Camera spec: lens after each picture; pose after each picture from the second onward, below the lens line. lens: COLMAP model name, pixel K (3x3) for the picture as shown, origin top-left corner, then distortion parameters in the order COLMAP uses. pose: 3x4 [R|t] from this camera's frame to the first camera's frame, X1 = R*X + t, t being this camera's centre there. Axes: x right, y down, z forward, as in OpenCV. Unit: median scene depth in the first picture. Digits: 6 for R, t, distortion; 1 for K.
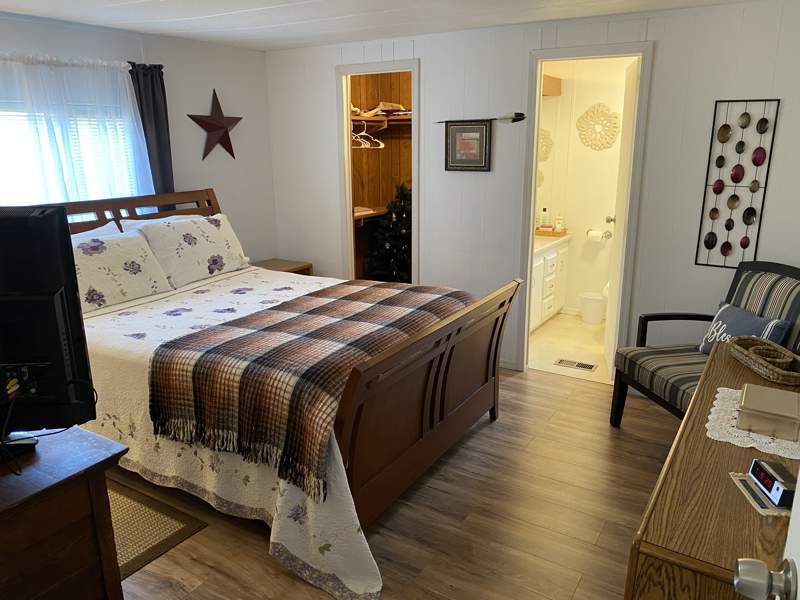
lens RADIAL K [[610.8, 0, 401.3], [0, 610.8, 301.9], [0, 0, 1]] dist [0.036844, -0.041845]
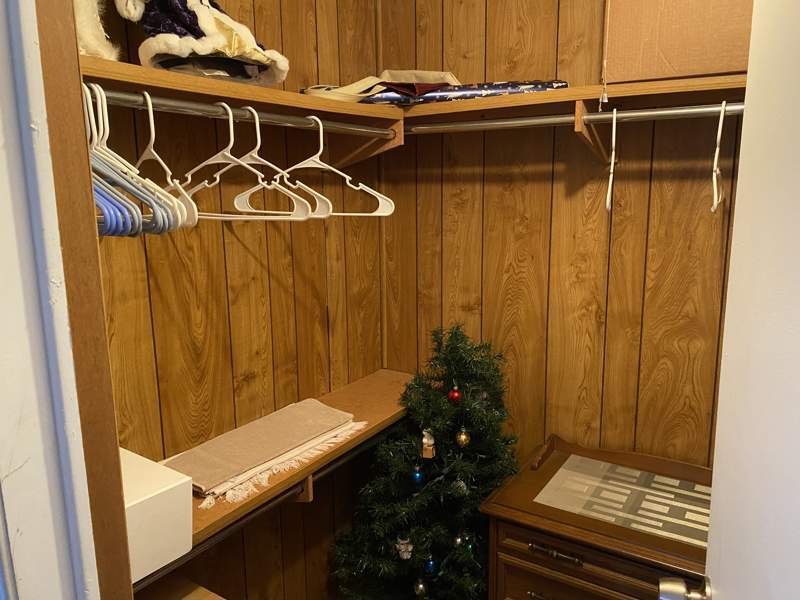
lens RADIAL K [[610.8, 0, 399.6], [0, 610.8, 300.4], [0, 0, 1]] dist [0.036844, -0.041845]
pose [[0.999770, -0.002148, -0.021348, -0.019154], [0.000655, 0.997569, -0.069689, -0.189529], [0.021446, 0.069659, 0.997340, 0.712681]]
